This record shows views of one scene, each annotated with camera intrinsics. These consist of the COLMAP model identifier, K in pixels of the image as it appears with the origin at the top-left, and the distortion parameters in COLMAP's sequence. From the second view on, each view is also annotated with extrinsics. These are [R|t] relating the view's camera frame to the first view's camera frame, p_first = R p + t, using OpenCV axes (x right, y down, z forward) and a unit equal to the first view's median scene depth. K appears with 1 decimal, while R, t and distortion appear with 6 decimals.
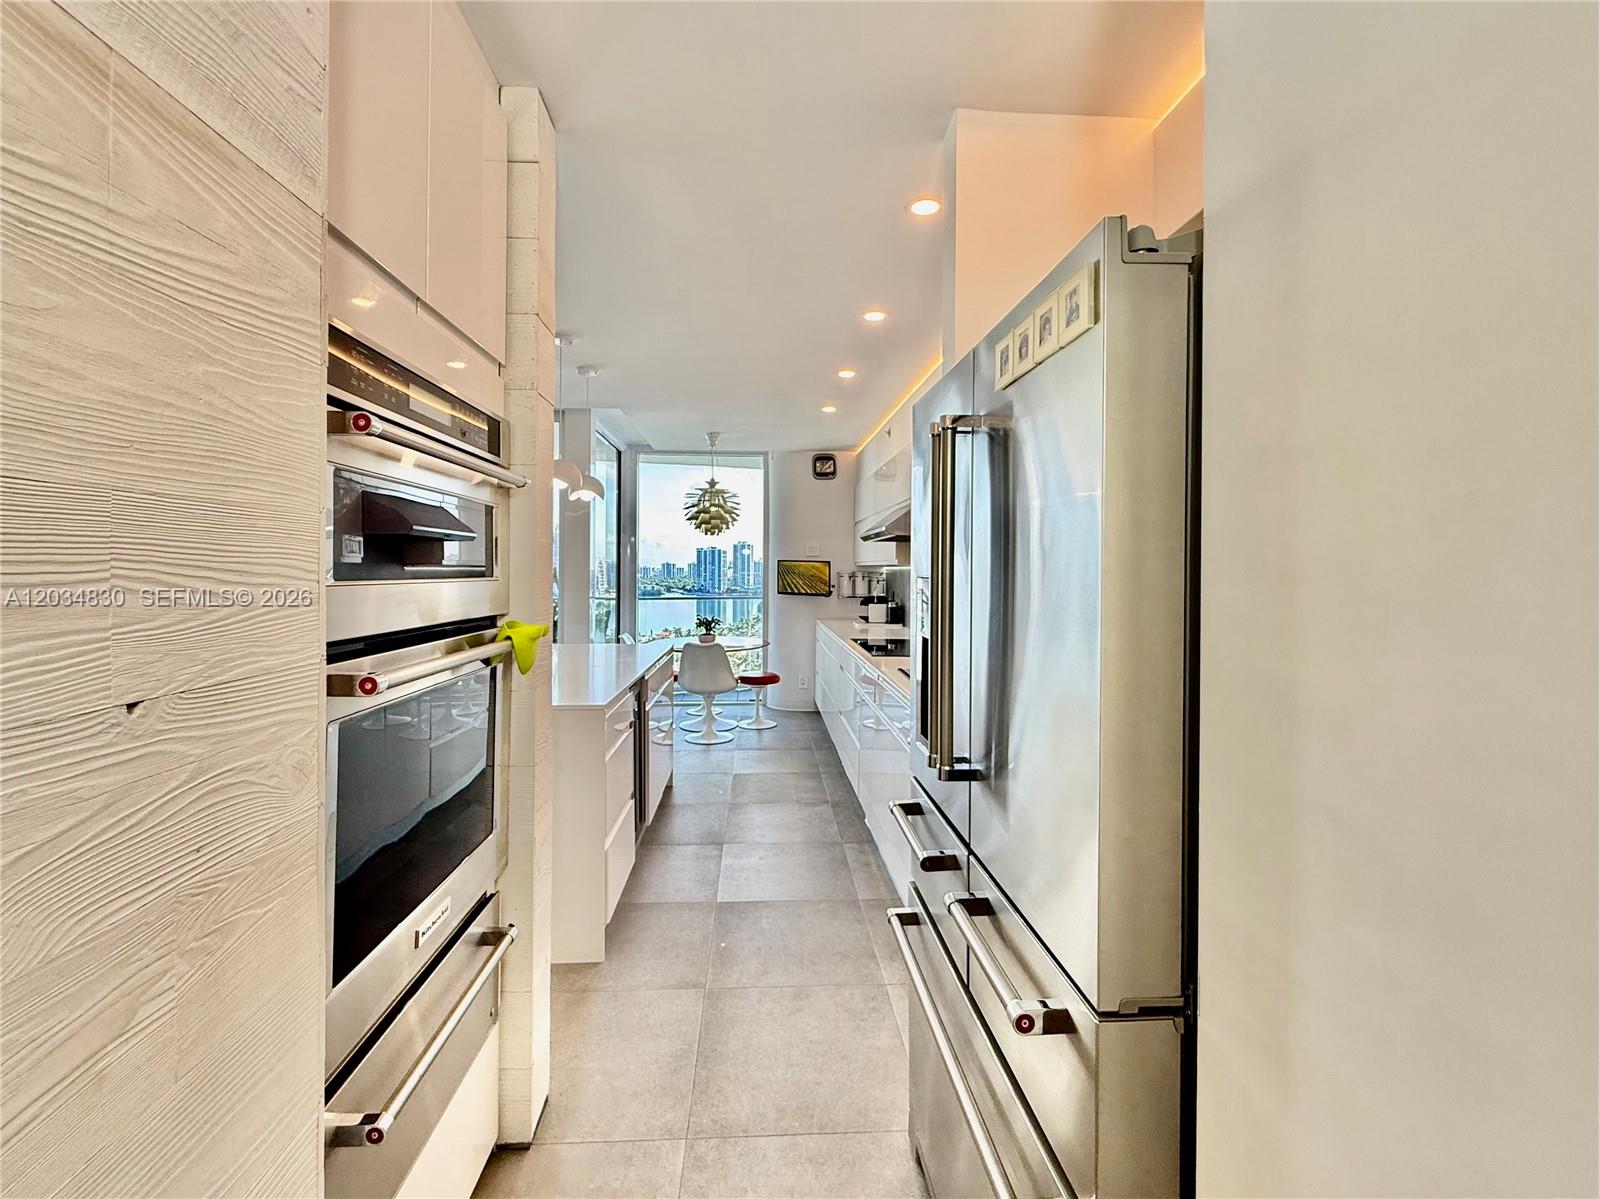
lens RADIAL K [[687.6, 0, 794.6], [0, 687.6, 570.9], [0, 0, 1]] dist [0.001536, 0.000186]
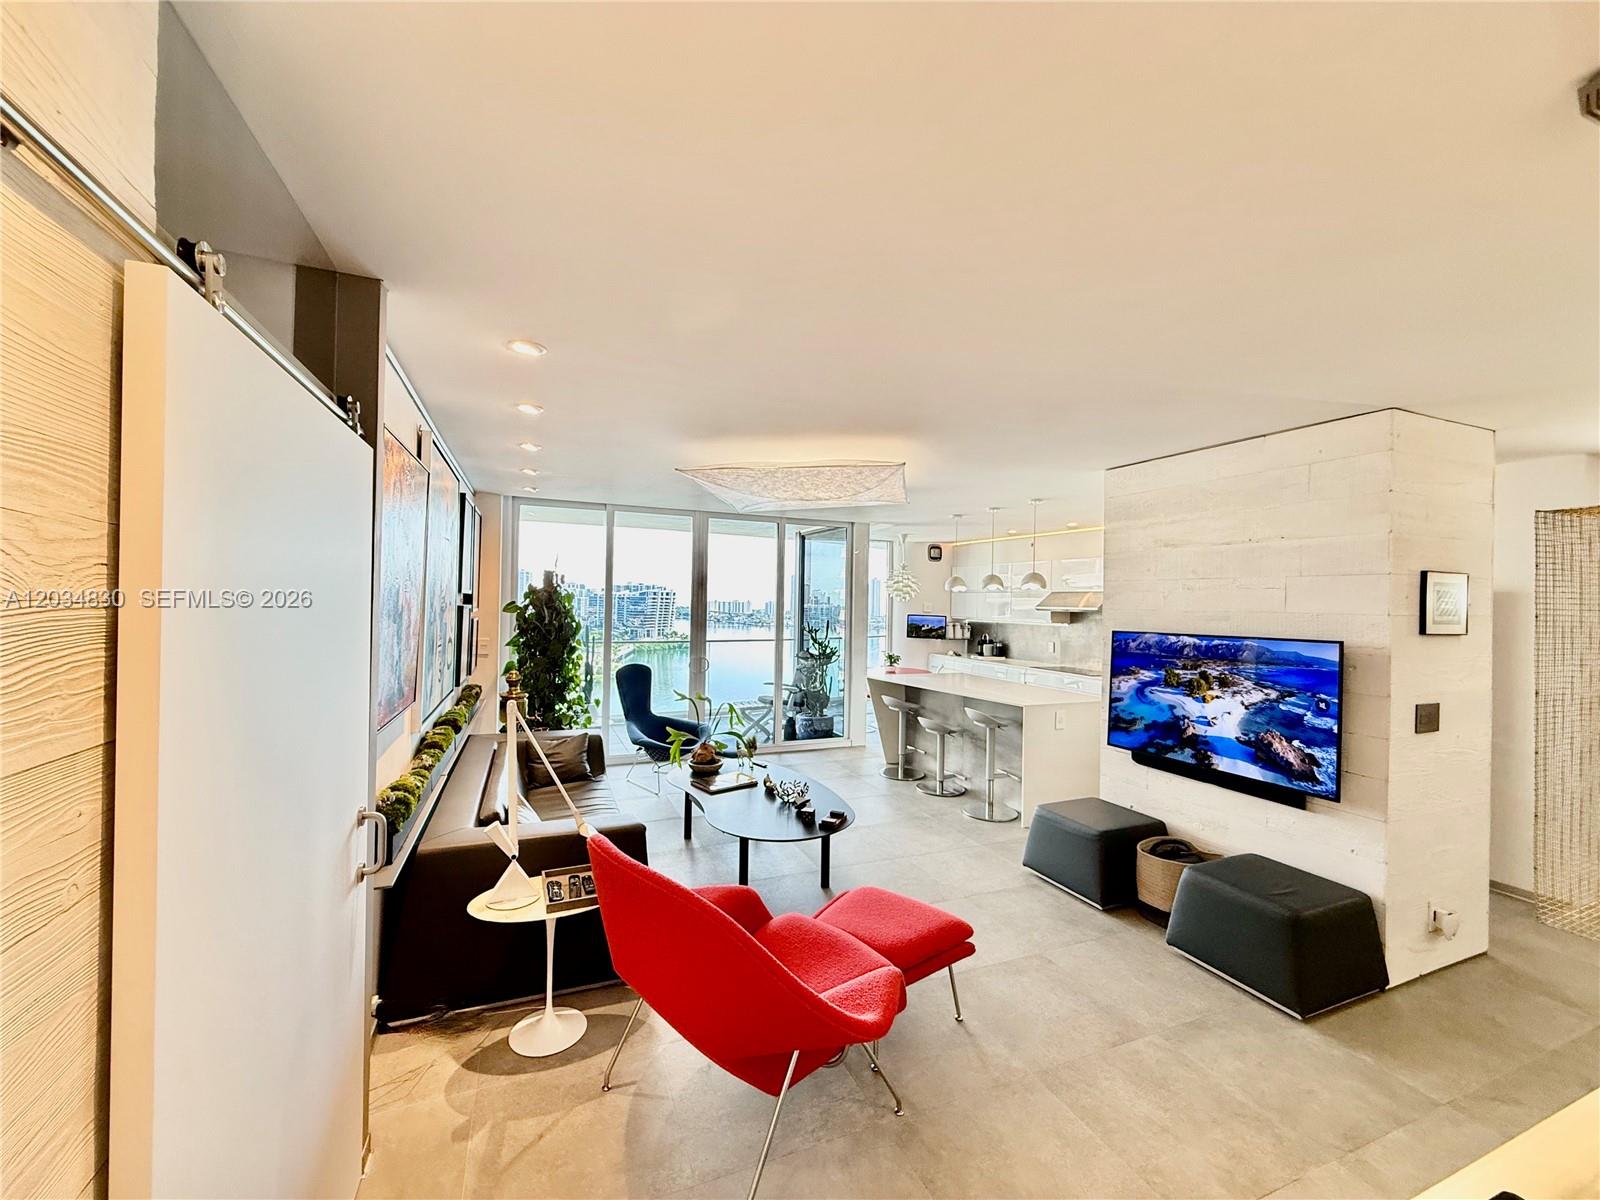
lens RADIAL K [[638.9, 0, 792.6], [0, 638.9, 602.9], [0, 0, 1]] dist [0.000915, -0.000585]
pose [[0.946712, 0.006387, 0.322017, -0.791275], [-0.007599, 0.999968, 0.002508, -0.048381], [-0.321991, -0.004821, 0.946731, -0.259073]]
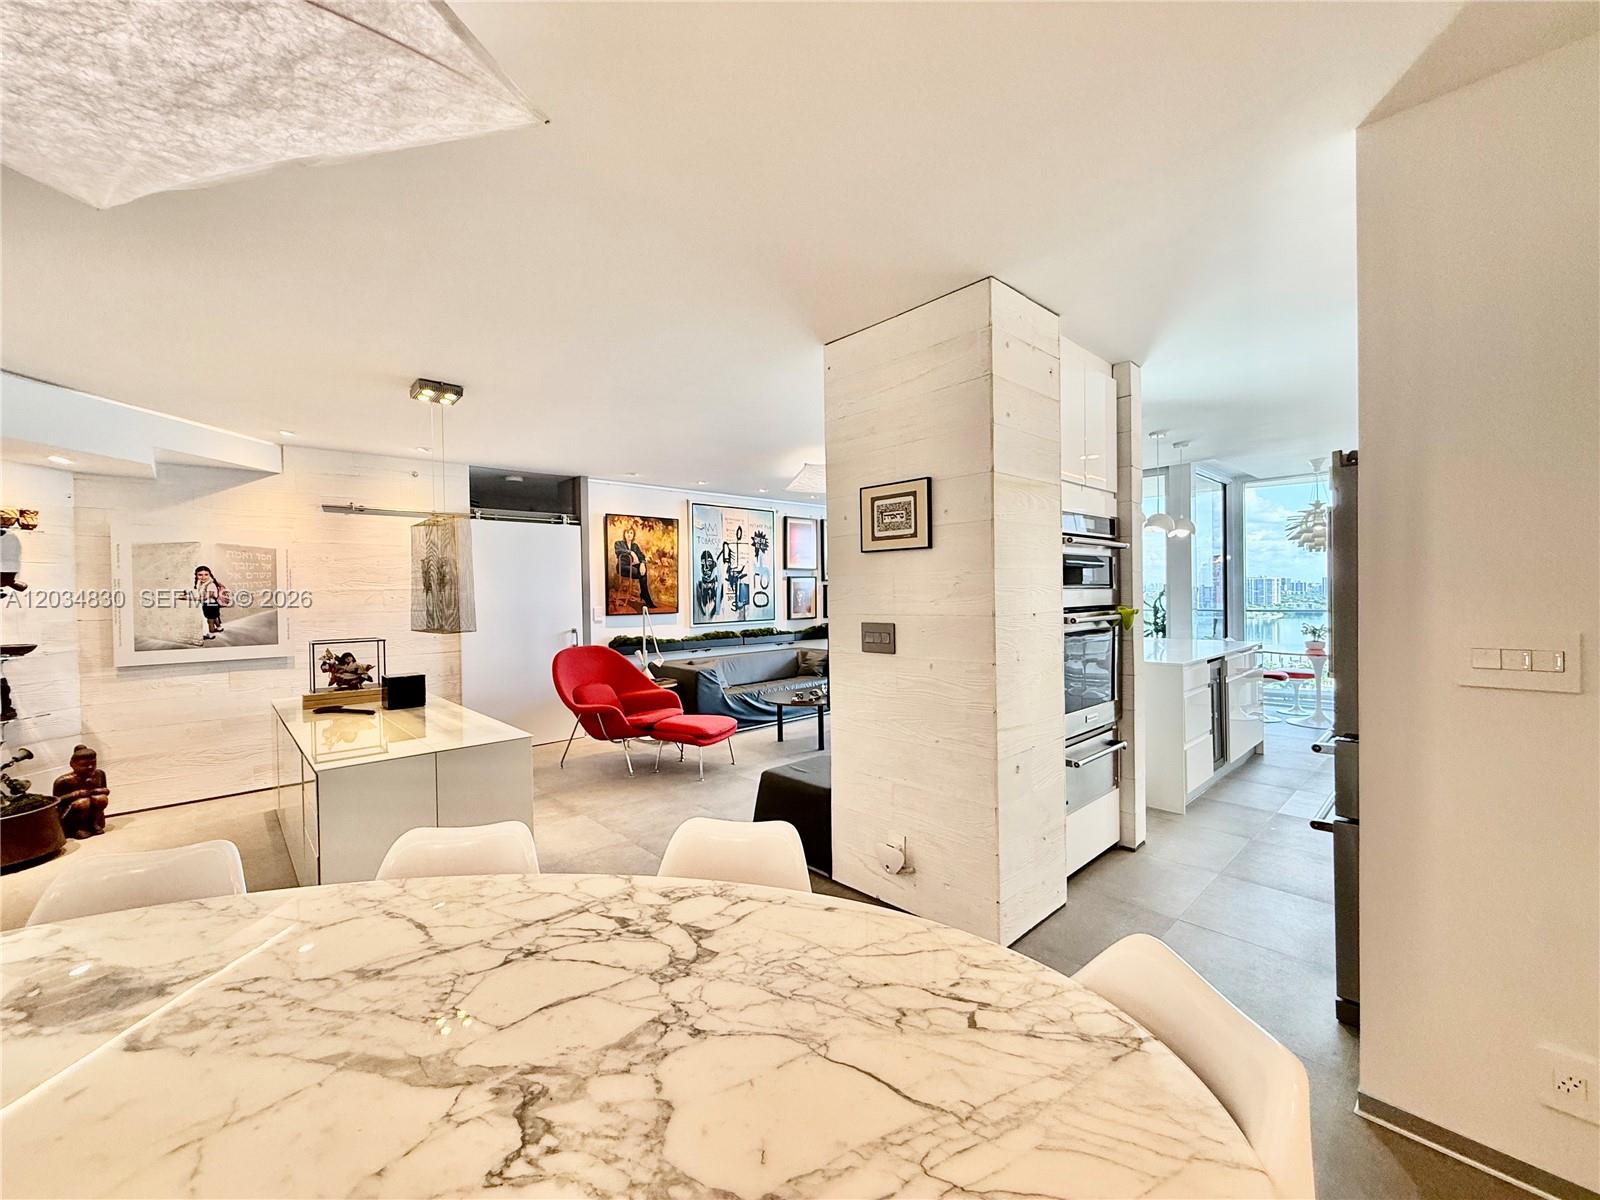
lens RADIAL K [[638.9, 0, 796.8], [0, 638.9, 599.4], [0, 0, 1]] dist [0.000915, -0.000585]
pose [[0.638398, -0.006688, -0.769678, 0.134469], [0.018192, 0.999814, 0.006401, 0.003383], [0.769492, -0.018088, 0.638401, -0.300738]]
